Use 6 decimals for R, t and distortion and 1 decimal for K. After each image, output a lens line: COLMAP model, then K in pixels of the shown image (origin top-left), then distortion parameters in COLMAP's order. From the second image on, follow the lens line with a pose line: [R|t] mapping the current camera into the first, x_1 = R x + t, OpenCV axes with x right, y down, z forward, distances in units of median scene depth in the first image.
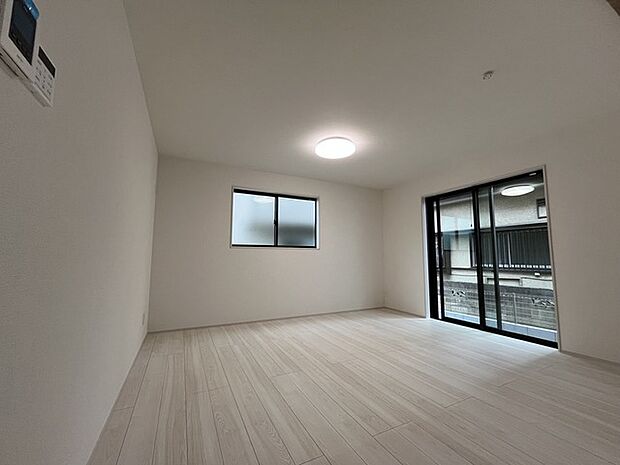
lens RADIAL K [[252.3, 0, 309.4], [0, 252.3, 233.7], [0, 0, 1]] dist [-0.000928, -0.000190]
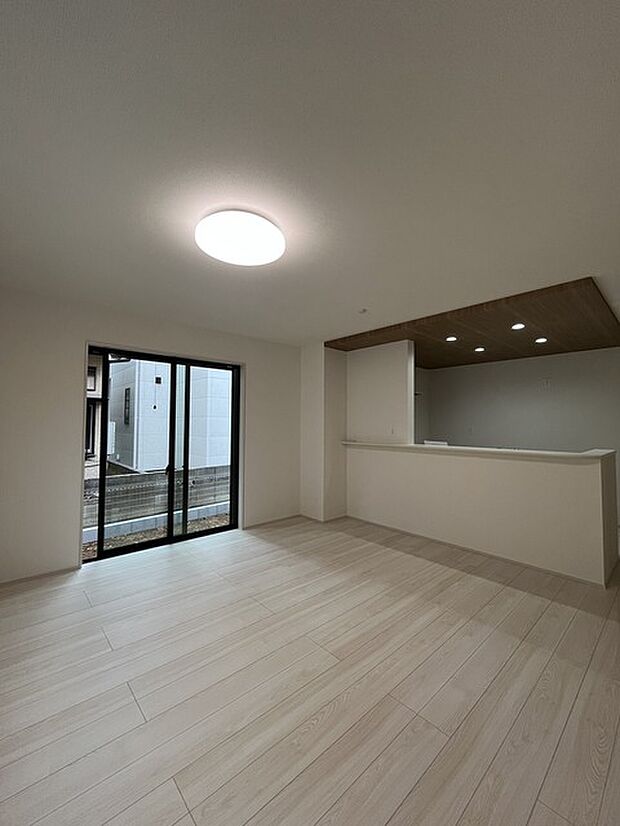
lens RADIAL K [[337.1, 0, 309.5], [0, 337.1, 410.7], [0, 0, 1]] dist [-0.002344, -0.000602]
pose [[-0.264061, 0.033454, 0.963926, -0.652674], [-0.098720, 0.993212, -0.061515, -0.006430], [-0.959440, -0.111402, -0.258966, 1.307730]]
